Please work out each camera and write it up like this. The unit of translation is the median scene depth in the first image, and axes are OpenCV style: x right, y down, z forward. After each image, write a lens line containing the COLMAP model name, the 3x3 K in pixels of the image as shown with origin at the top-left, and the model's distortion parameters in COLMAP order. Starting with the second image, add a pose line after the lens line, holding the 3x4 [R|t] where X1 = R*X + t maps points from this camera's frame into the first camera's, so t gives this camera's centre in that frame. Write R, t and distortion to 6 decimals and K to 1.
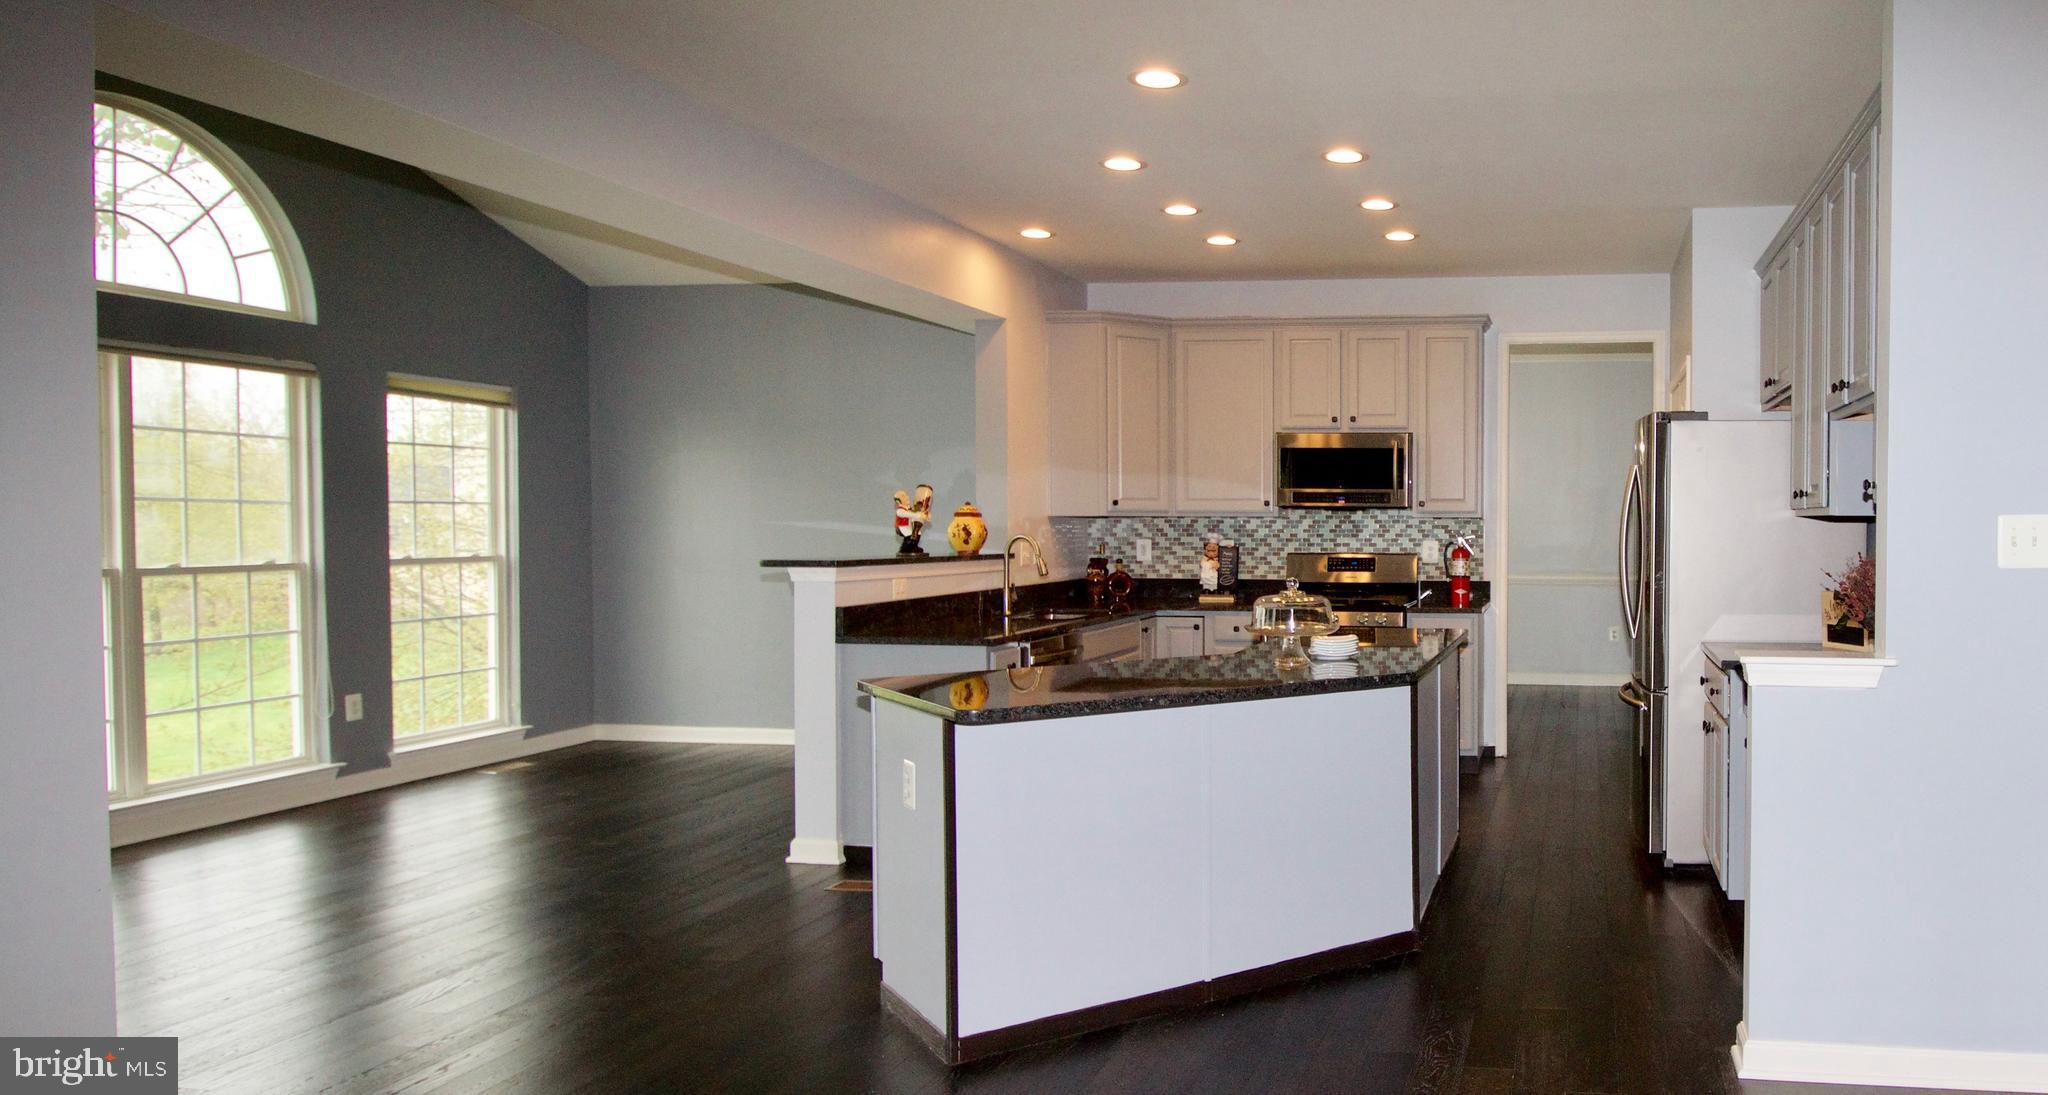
lens RADIAL K [[1373.5, 0, 1428.6], [0, 1373.5, 560.8], [0, 0, 1]] dist [0.001062, -0.000802]
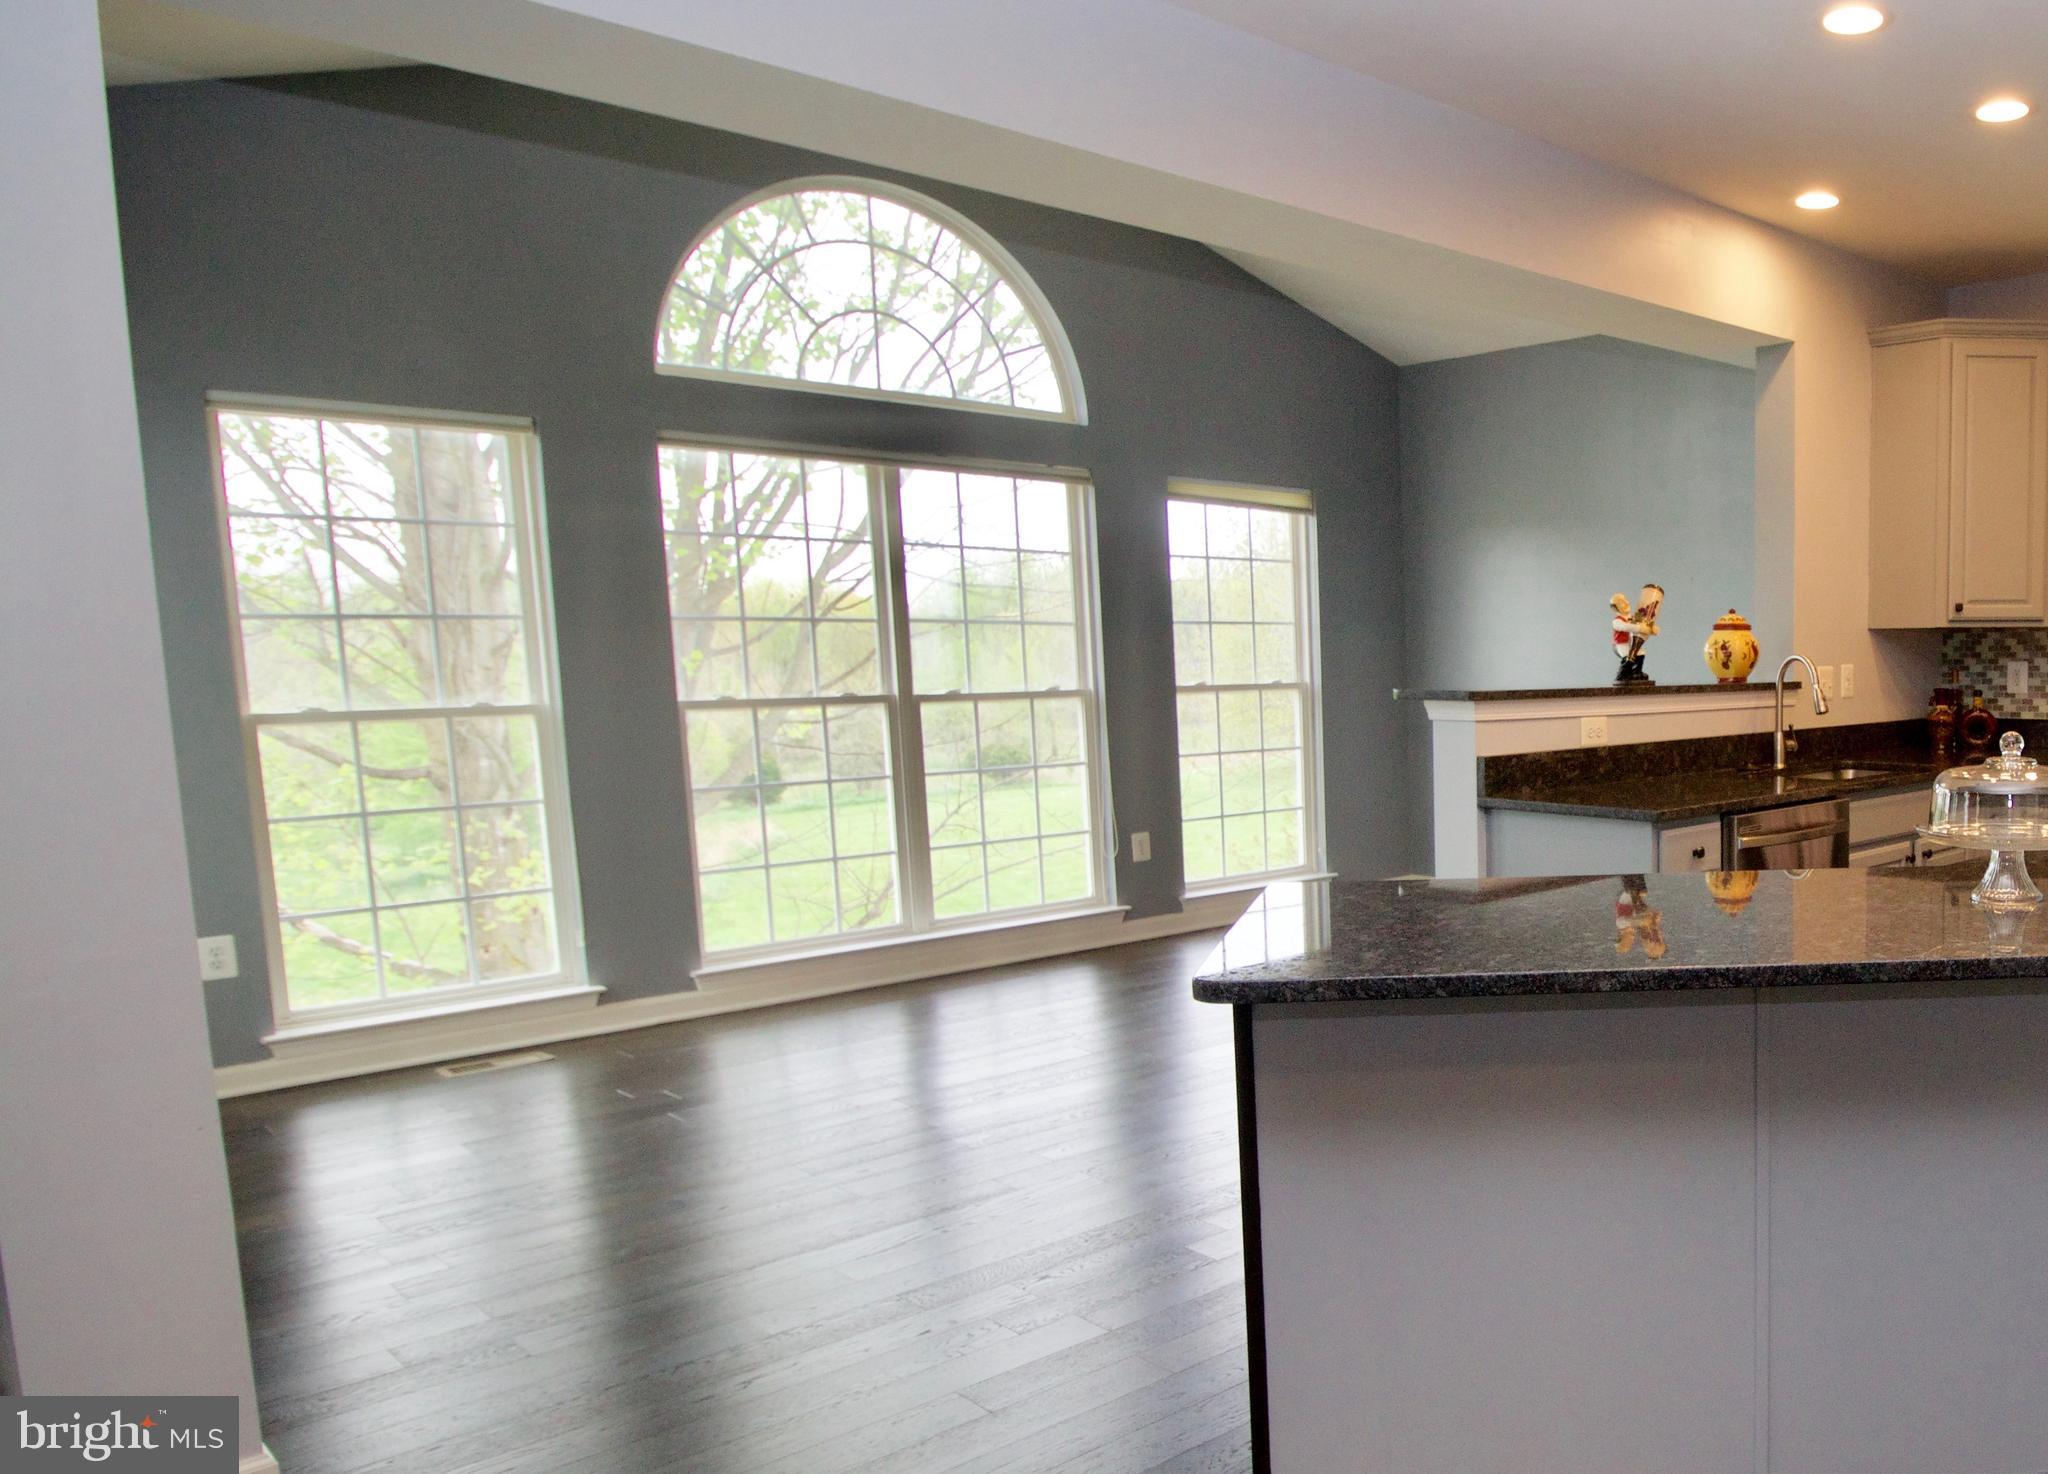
lens RADIAL K [[1559.9, 0, 1661.7], [0, 1559.9, 838.2], [0, 0, 1]] dist [0.000746, -0.014626]
pose [[0.854361, 0.055484, -0.516710, 0.059617], [-0.006598, 0.995362, 0.095971, -0.002053], [0.519638, -0.078585, 0.850765, 0.296342]]
